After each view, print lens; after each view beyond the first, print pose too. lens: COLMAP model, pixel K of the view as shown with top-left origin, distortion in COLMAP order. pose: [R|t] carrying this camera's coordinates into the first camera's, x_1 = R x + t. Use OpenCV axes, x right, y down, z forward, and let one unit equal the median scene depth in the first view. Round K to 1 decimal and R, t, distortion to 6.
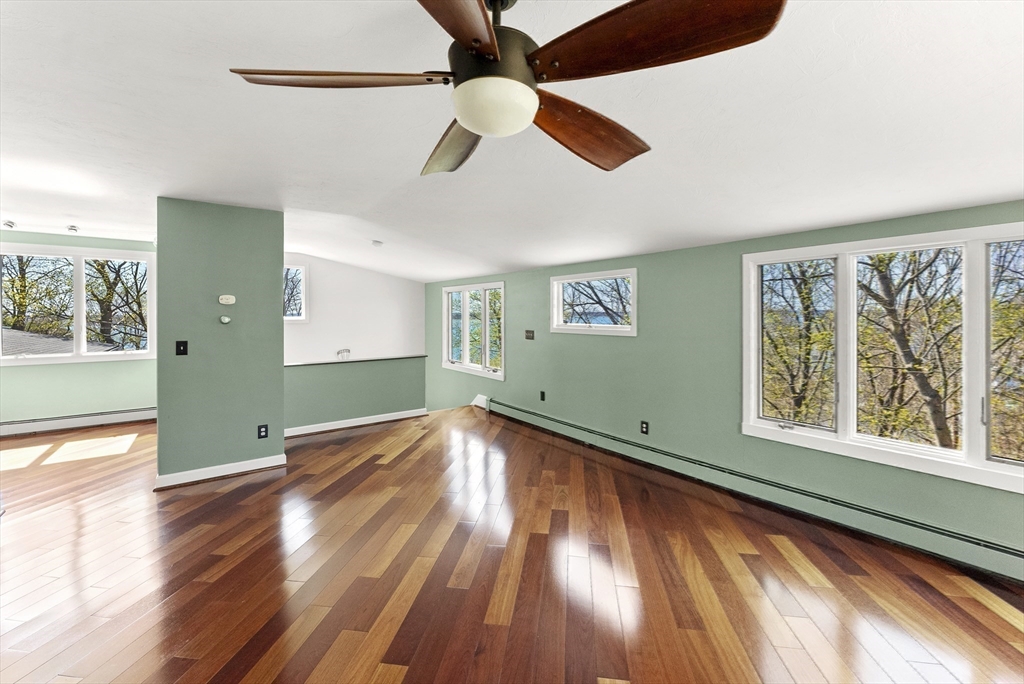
lens RADIAL K [[415.9, 0, 499.0], [0, 415.9, 318.2], [0, 0, 1]] dist [0.002392, 0.000242]
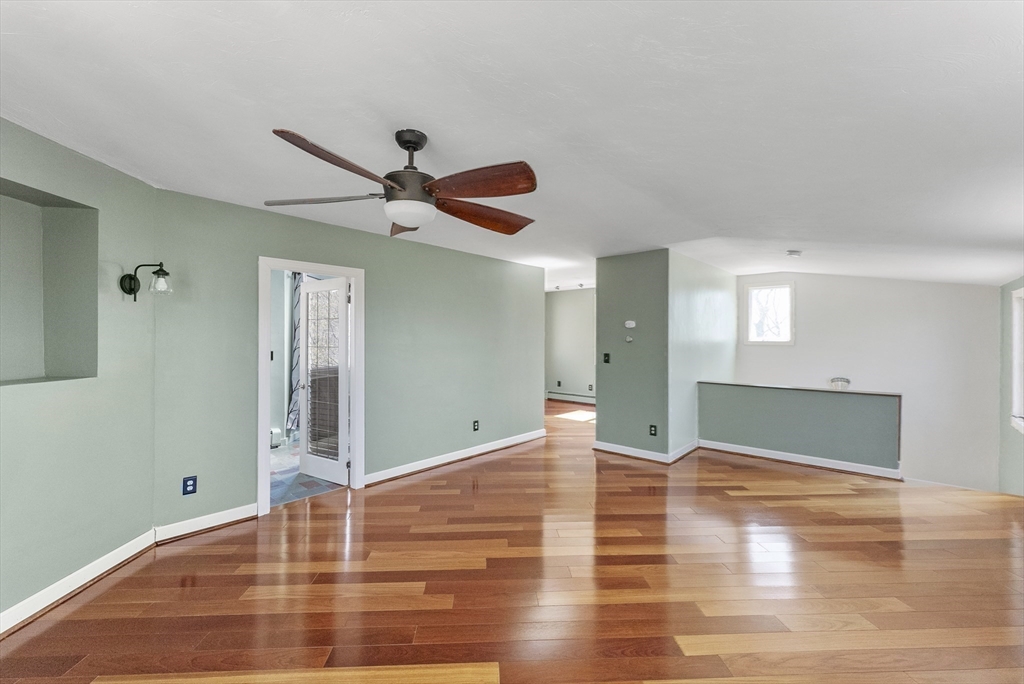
lens RADIAL K [[415.9, 0, 511.9], [0, 415.9, 337.9], [0, 0, 1]] dist [0.002392, 0.000242]
pose [[0.230776, 0.008292, -0.972971, 0.524431], [-0.010962, 0.999922, 0.005922, -0.004190], [0.972945, 0.009299, 0.230849, 0.303009]]
